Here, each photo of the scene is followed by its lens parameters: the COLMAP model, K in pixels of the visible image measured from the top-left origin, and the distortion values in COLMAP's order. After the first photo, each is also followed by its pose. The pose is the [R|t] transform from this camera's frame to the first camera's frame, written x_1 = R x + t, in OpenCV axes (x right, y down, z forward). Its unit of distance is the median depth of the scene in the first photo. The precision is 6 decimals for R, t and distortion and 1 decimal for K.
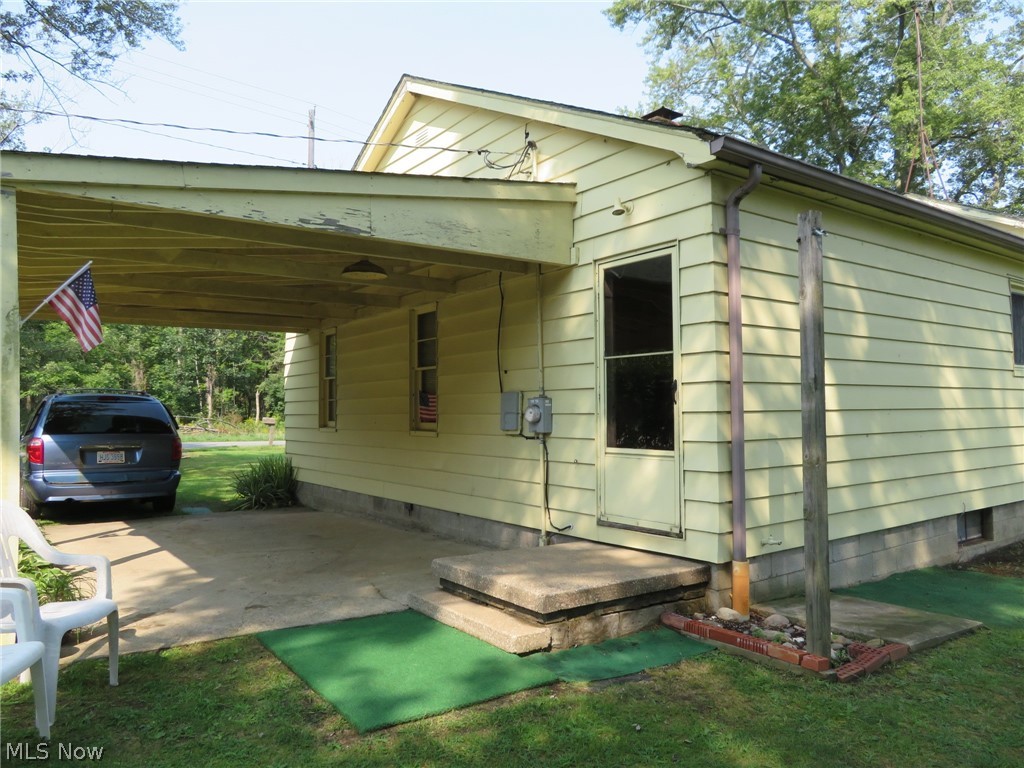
lens RADIAL K [[730.5, 0, 510.5], [0, 730.5, 380.5], [0, 0, 1]] dist [-0.008951, -0.000527]
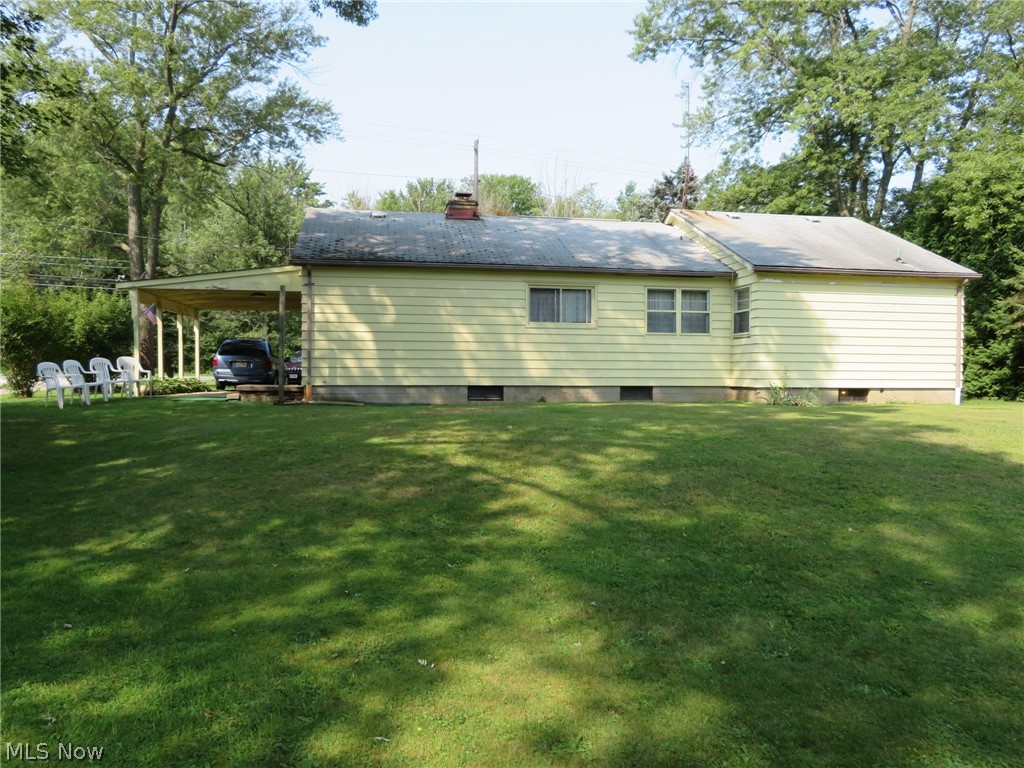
lens RADIAL K [[730.5, 0, 510.5], [0, 730.5, 380.5], [0, 0, 1]] dist [-0.008951, -0.000527]
pose [[0.898763, 0.018928, -0.438026, 1.970835], [0.006849, 0.998340, 0.057192, 0.032914], [0.438382, -0.054402, 0.897141, -1.197591]]
